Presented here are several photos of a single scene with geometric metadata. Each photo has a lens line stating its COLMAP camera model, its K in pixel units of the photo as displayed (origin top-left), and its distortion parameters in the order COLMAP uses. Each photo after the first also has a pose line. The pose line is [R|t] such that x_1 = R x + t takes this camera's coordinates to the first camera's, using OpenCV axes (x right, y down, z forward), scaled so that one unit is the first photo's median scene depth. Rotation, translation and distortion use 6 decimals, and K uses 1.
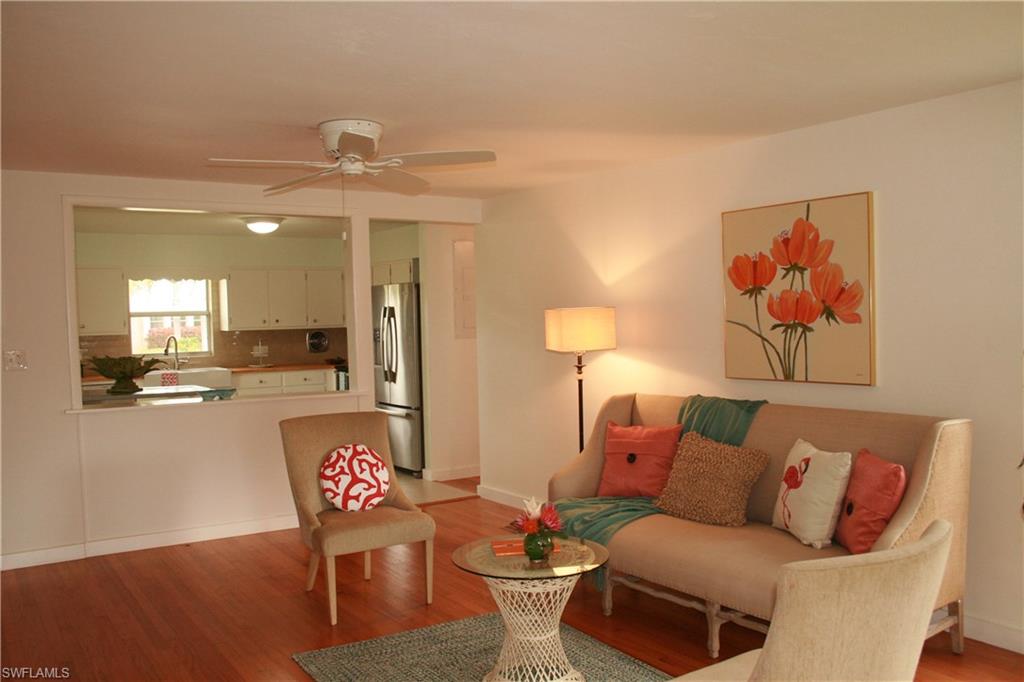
lens RADIAL K [[891.8, 0, 508.0], [0, 891.8, 337.6], [0, 0, 1]] dist [-0.068194, -0.001810]
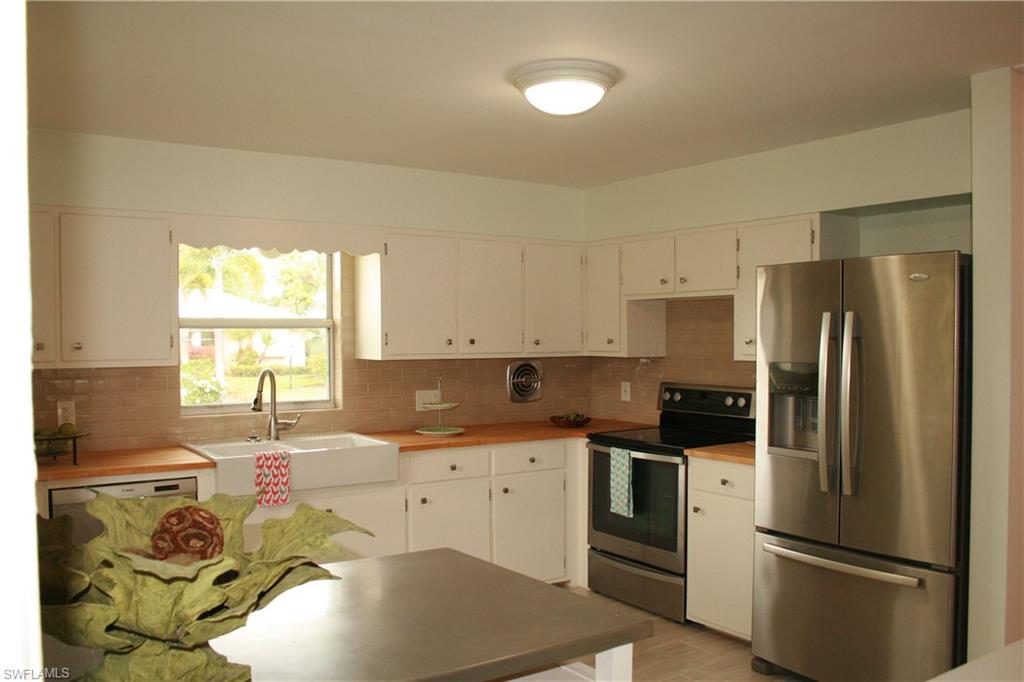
lens RADIAL K [[891.8, 0, 516.2], [0, 891.8, 346.5], [0, 0, 1]] dist [-0.068194, -0.001810]
pose [[0.999193, 0.016397, 0.036663, -0.257428], [-0.015762, 0.999722, -0.017534, -0.007624], [-0.036940, 0.016942, 0.999174, 0.504437]]
